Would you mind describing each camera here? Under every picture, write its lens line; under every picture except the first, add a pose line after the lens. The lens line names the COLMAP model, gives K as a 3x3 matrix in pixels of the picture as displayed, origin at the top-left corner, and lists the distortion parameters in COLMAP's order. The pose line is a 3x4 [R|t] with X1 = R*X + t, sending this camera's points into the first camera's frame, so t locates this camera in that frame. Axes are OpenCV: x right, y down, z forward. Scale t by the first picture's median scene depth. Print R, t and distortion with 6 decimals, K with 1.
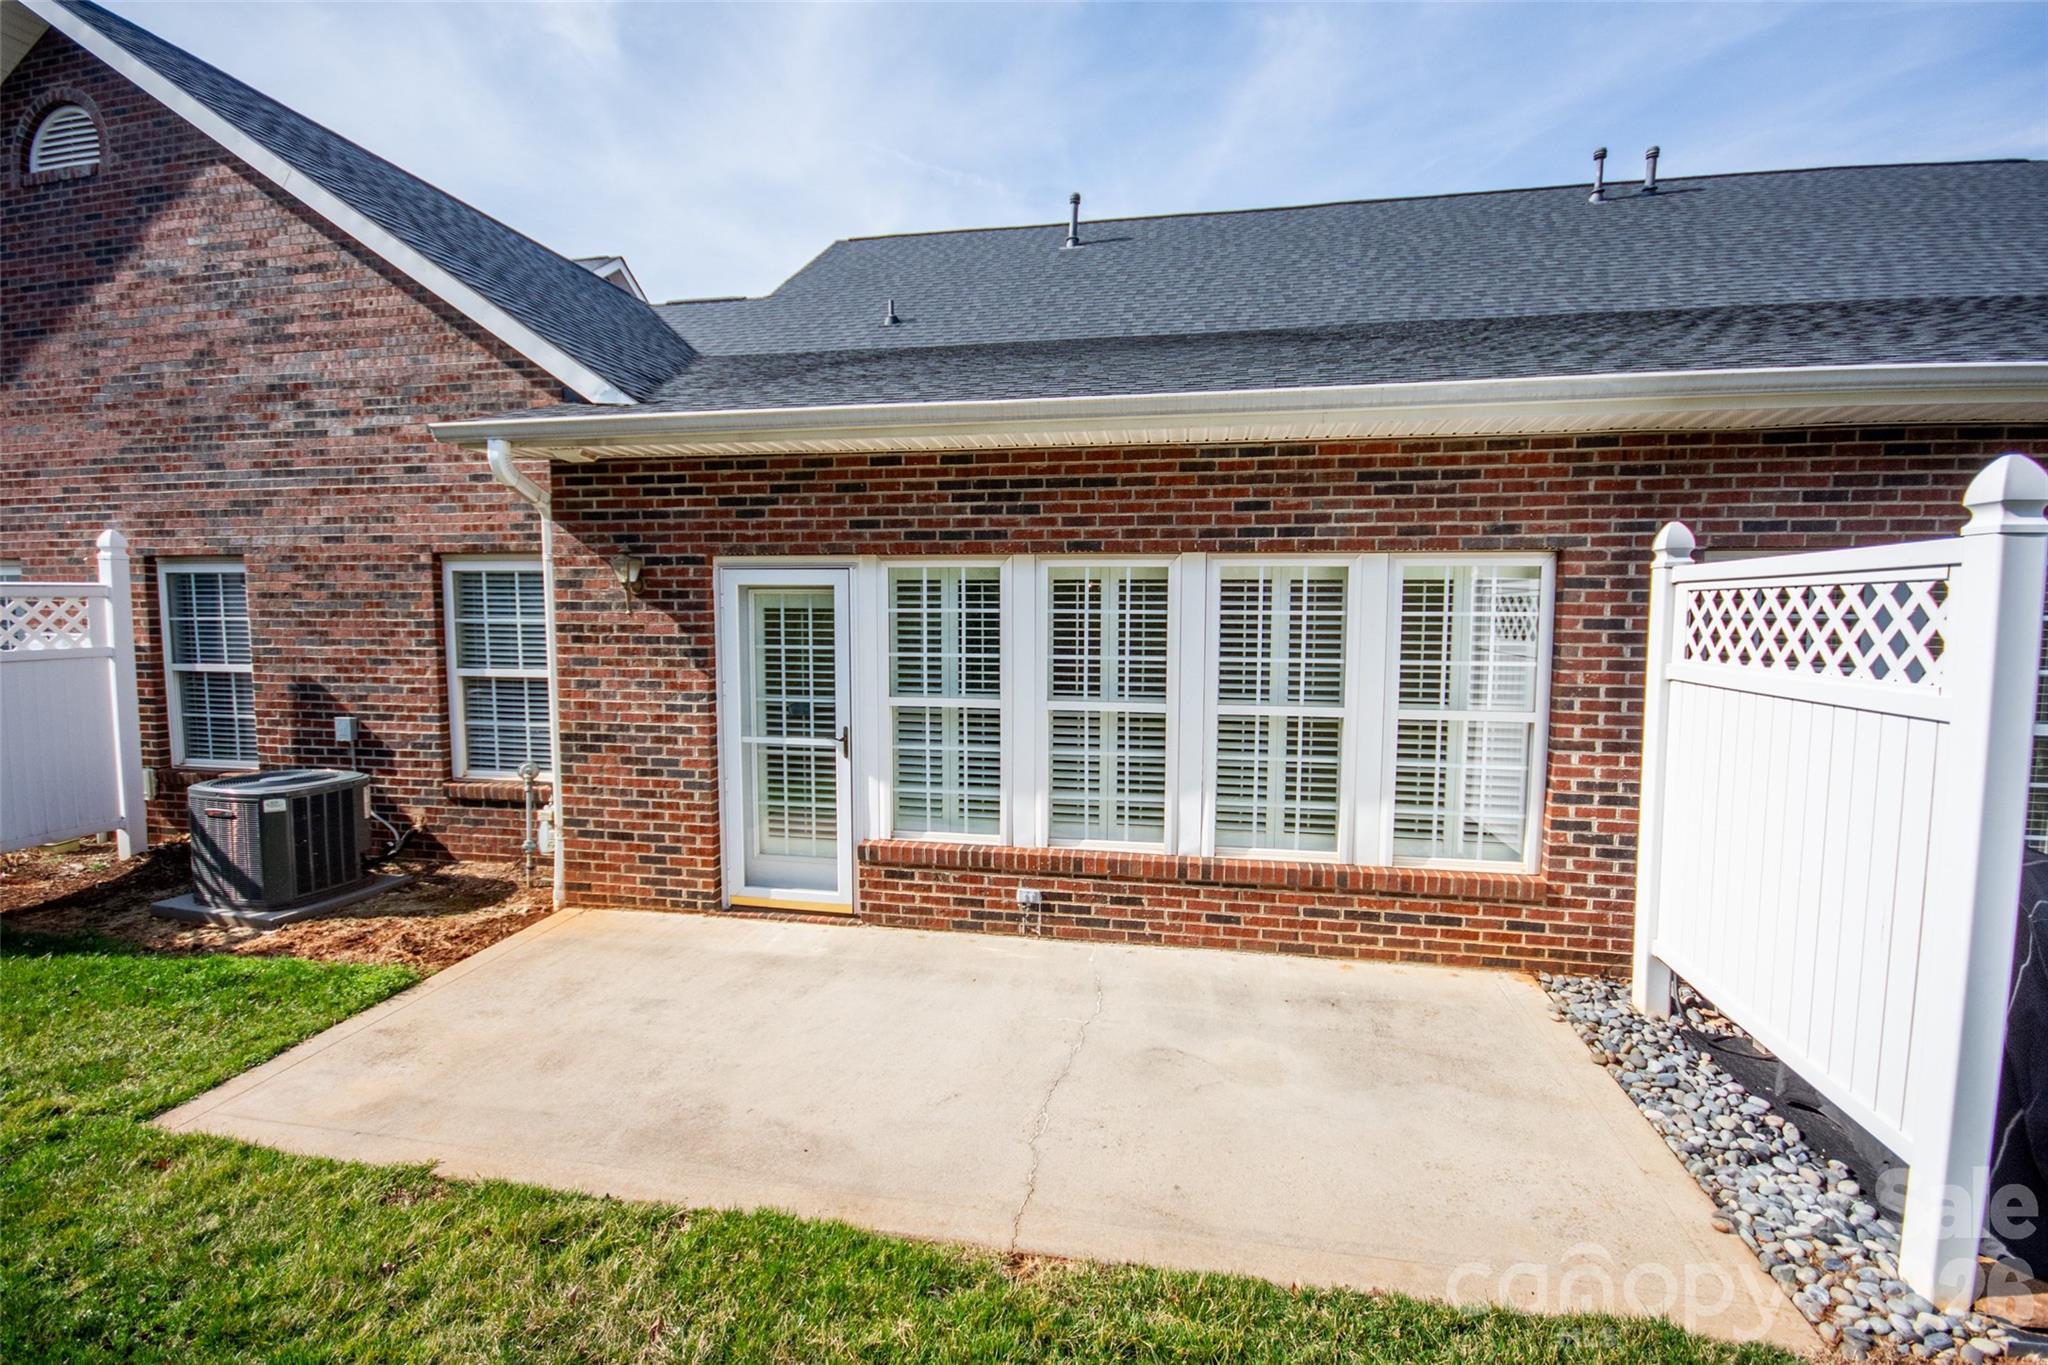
lens RADIAL K [[898.7, 0, 1024.0], [0, 898.7, 682.5], [0, 0, 1]] dist [-0.003025, -0.000407]
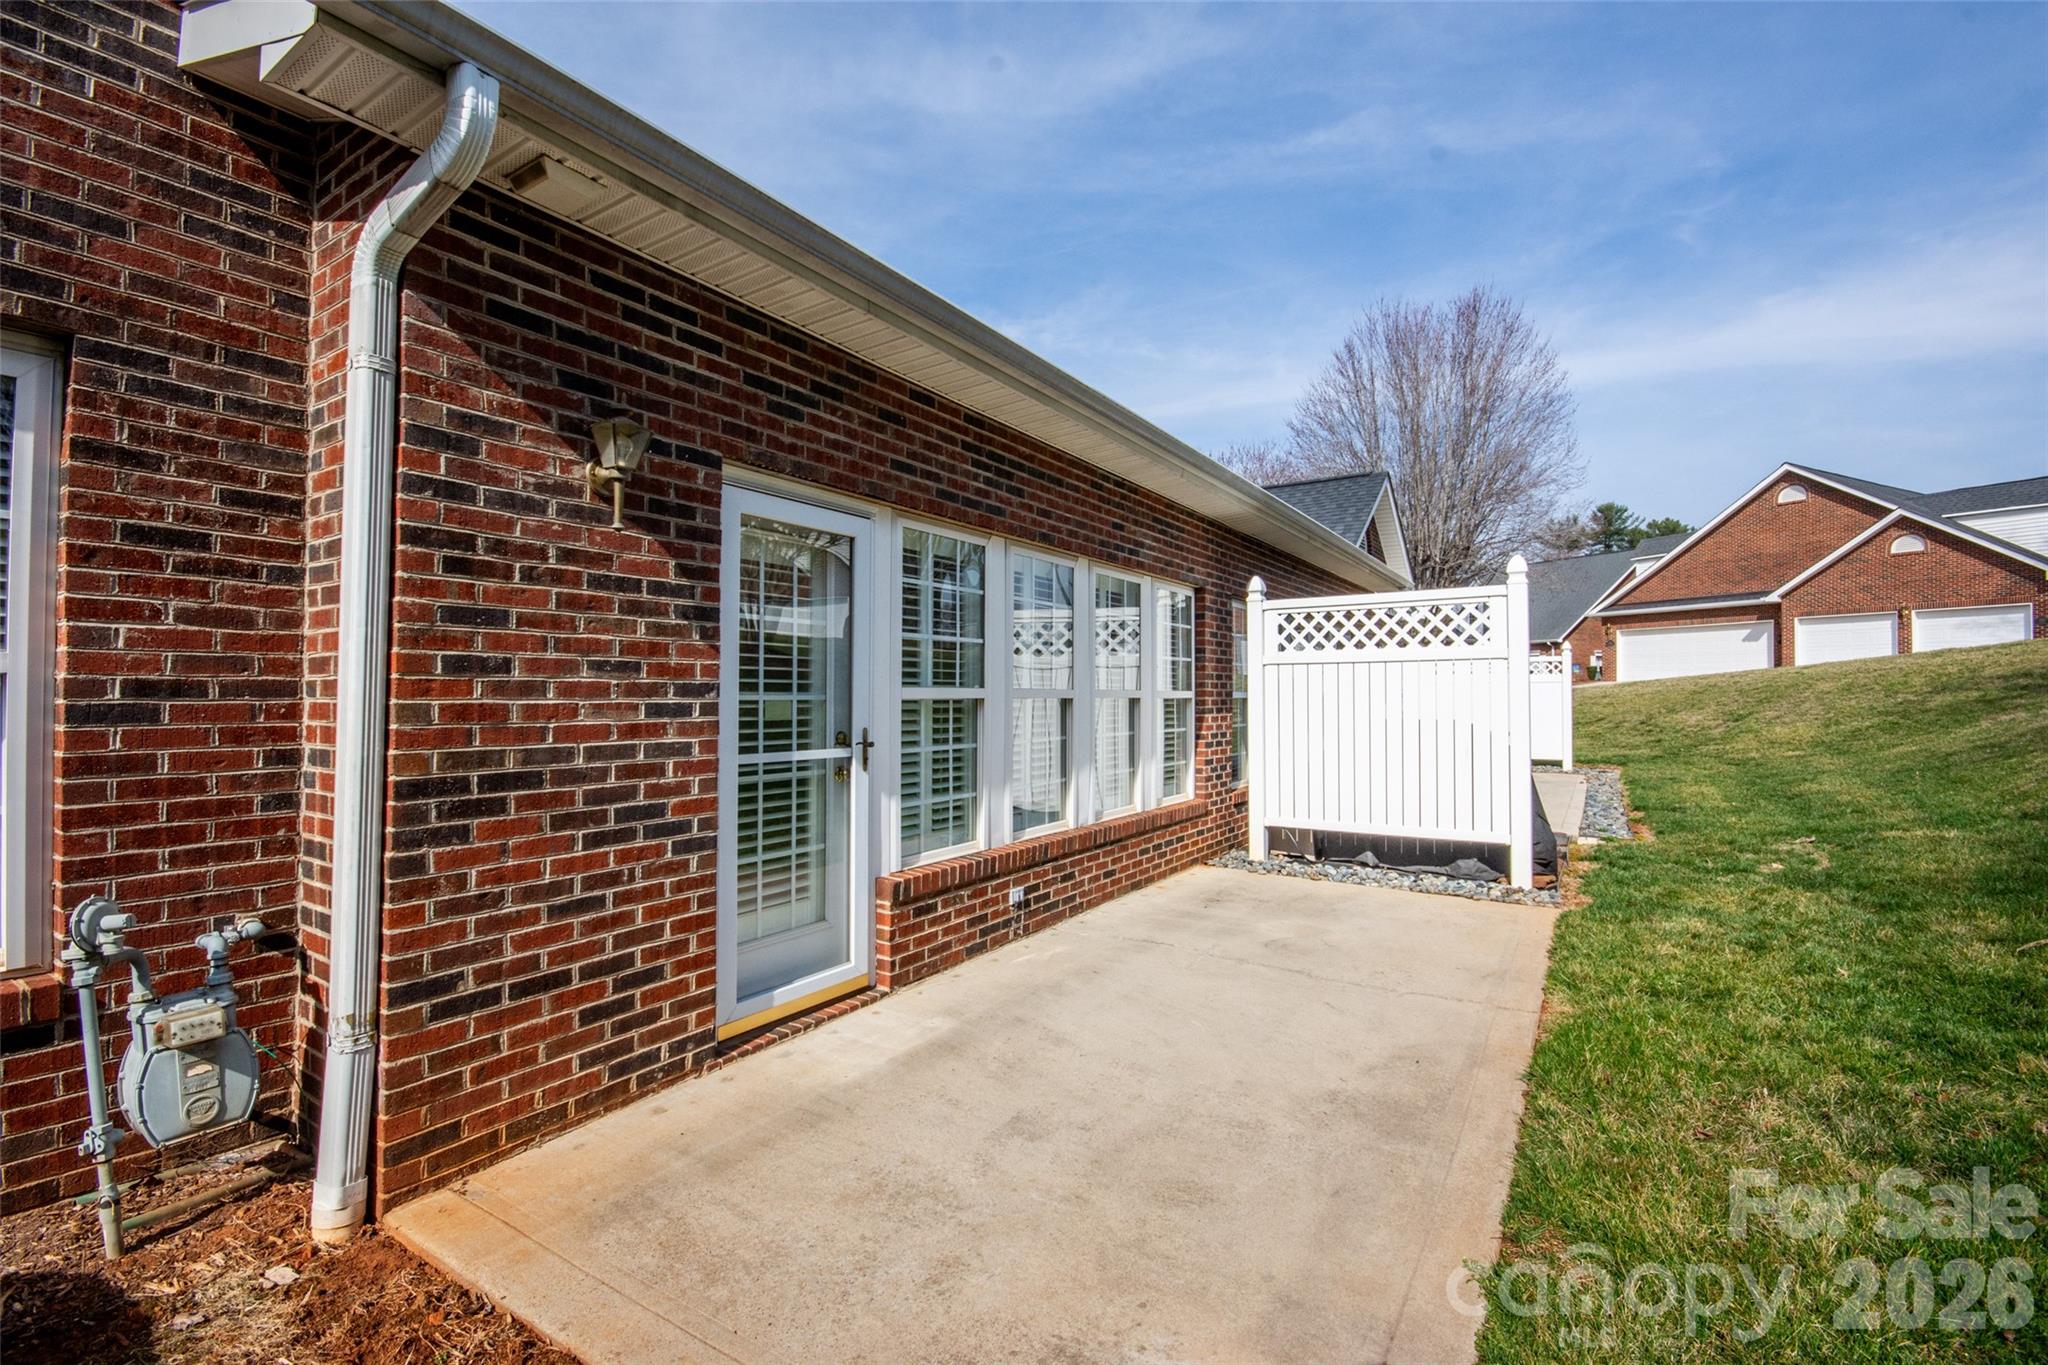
lens RADIAL K [[898.7, 0, 1024.0], [0, 898.7, 682.5], [0, 0, 1]] dist [-0.003025, -0.000407]
pose [[0.379064, 0.010293, 0.925313, -0.823371], [0.079224, 0.995906, -0.043533, 0.053419], [-0.921973, 0.089809, 0.376697, 0.585409]]
